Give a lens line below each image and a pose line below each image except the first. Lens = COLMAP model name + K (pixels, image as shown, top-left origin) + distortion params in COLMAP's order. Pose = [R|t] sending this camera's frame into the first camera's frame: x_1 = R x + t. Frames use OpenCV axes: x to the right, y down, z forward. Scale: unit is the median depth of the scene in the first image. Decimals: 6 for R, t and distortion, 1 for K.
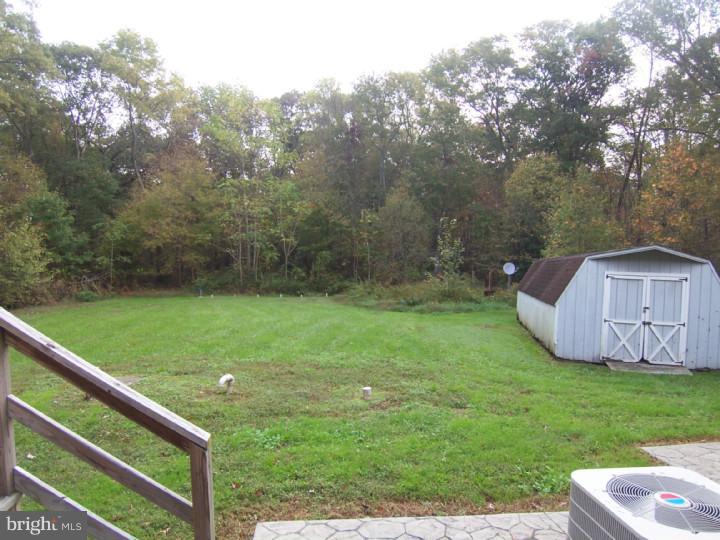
lens RADIAL K [[499.1, 0, 359.2], [0, 499.1, 267.2], [0, 0, 1]] dist [0.007578, -0.046461]
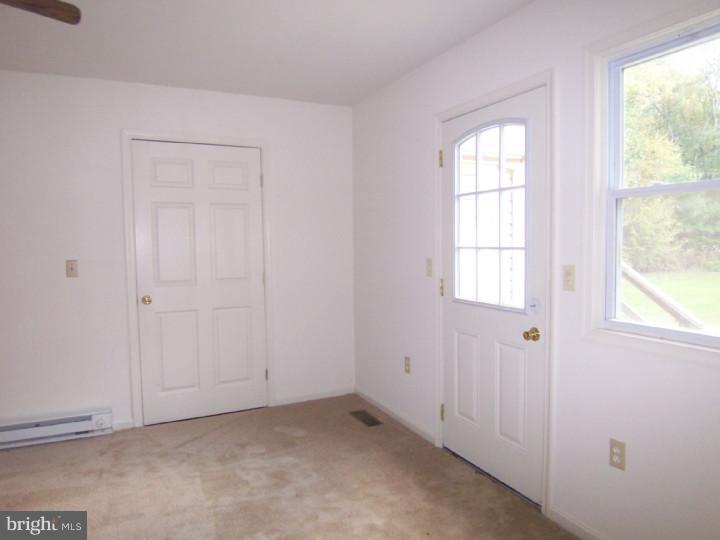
lens RADIAL K [[499.1, 0, 359.2], [0, 499.1, 267.2], [0, 0, 1]] dist [0.007578, -0.046461]
pose [[0.412538, 0.053922, -0.909343, 0.071416], [-0.001093, 0.998275, 0.058700, 0.002884], [0.910940, -0.023222, 0.411885, -0.076746]]
